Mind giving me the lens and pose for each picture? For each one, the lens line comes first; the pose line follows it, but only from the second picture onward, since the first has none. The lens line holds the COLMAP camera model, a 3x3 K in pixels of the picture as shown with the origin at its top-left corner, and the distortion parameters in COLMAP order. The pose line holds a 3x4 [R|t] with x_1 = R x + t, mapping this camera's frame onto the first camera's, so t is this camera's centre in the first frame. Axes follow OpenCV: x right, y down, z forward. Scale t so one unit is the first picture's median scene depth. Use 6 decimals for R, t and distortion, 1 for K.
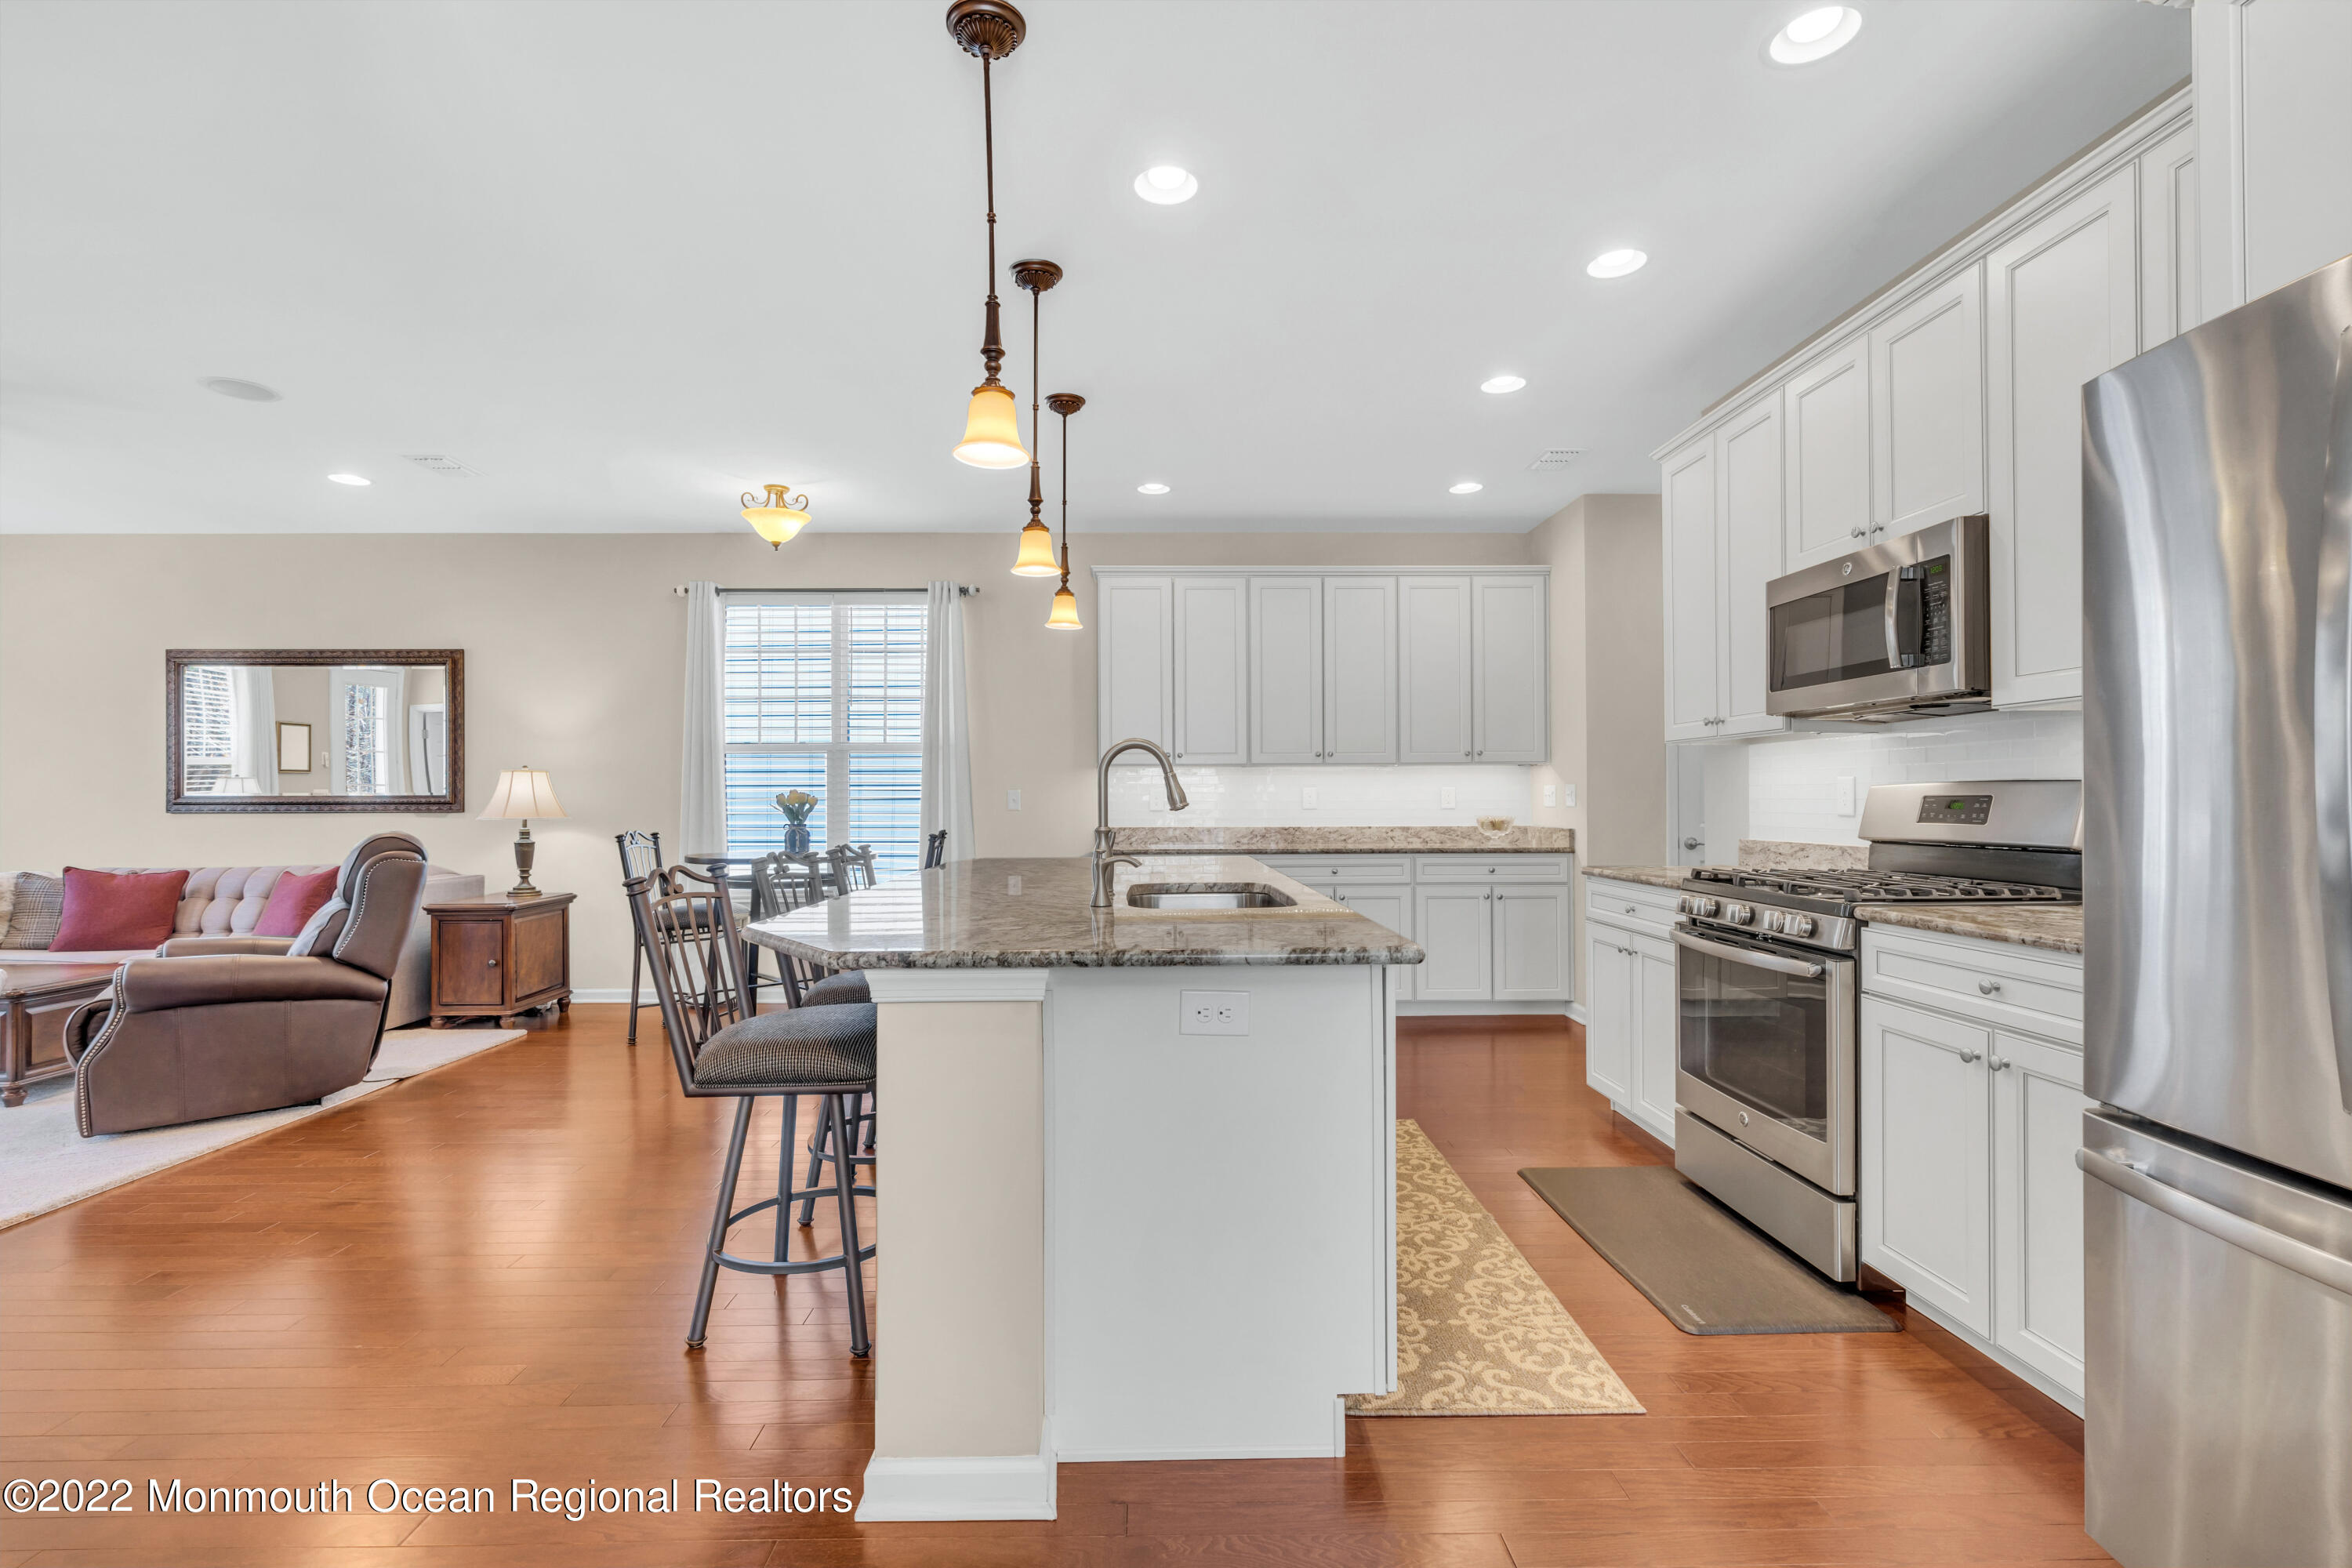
lens RADIAL K [[1055.0, 0, 1169.5], [0, 1055.0, 789.3], [0, 0, 1]] dist [-0.003136, -0.000585]
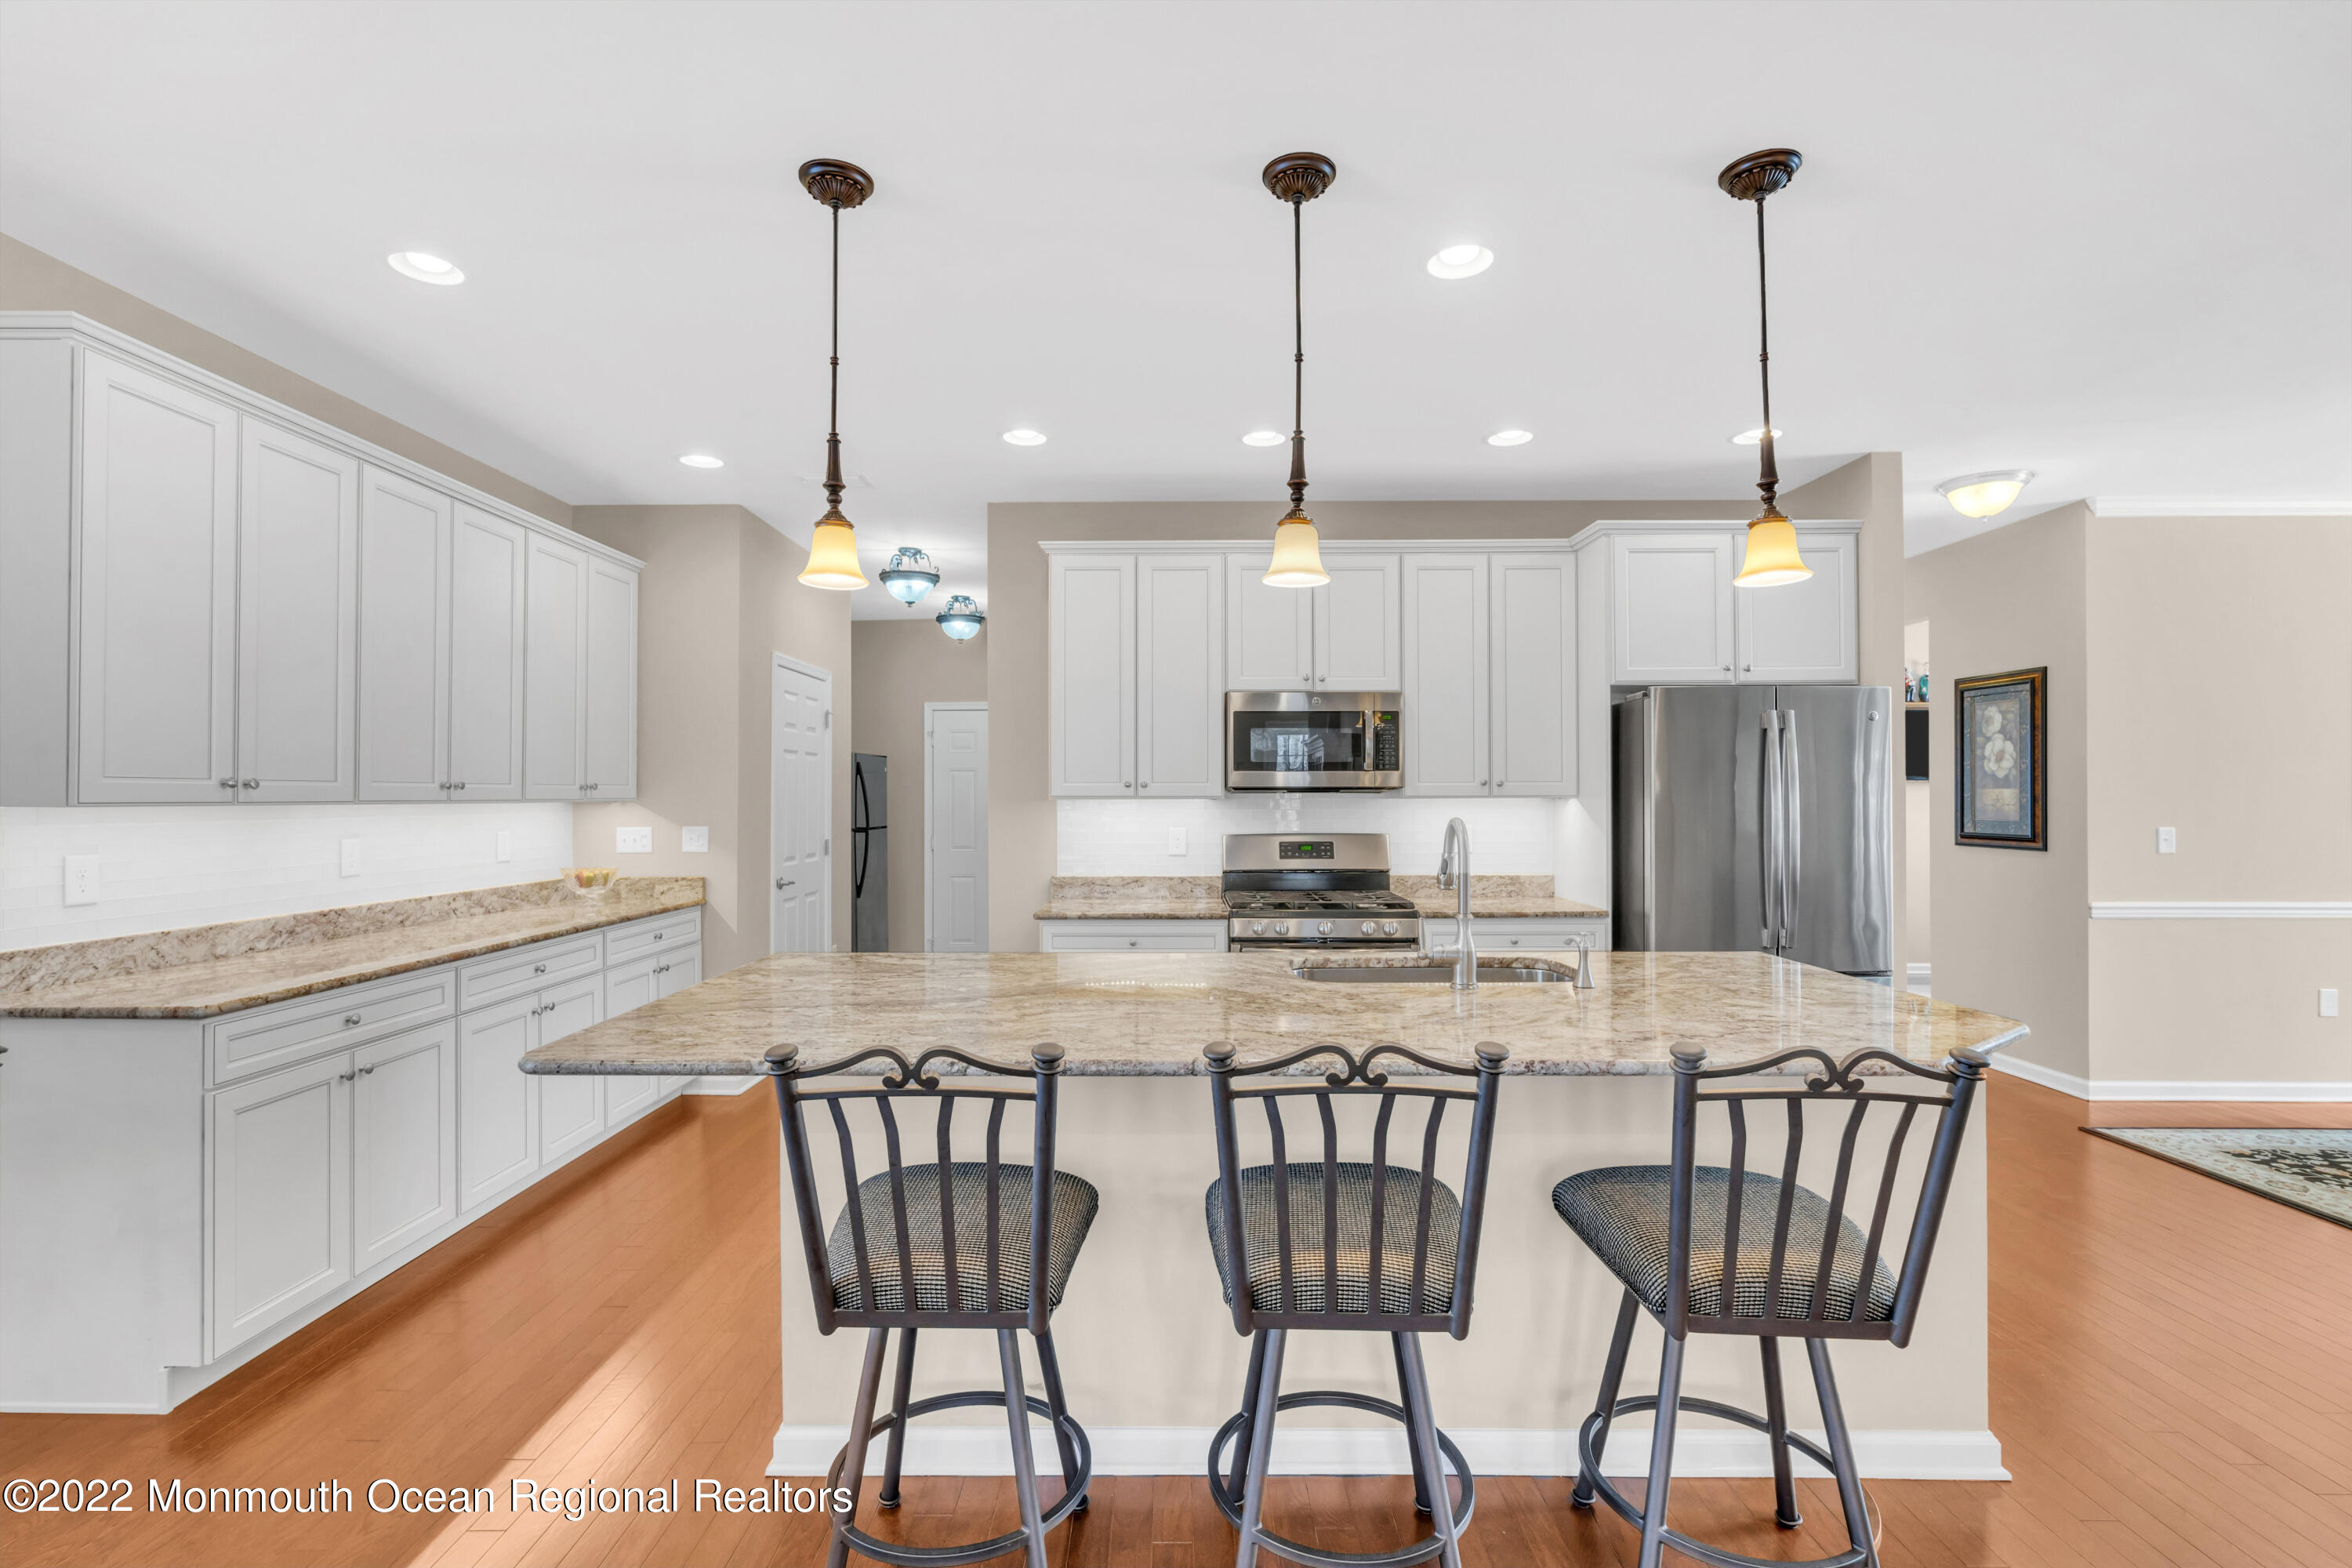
lens RADIAL K [[1057.8, 0, 1158.1], [0, 1057.8, 791.5], [0, 0, 1]] dist [-0.002563, 0.000408]
pose [[0.034803, 0.009823, 0.999346, -0.488838], [-0.008525, 0.999918, -0.009532, -0.029217], [-0.999358, -0.008187, 0.034884, 0.602307]]
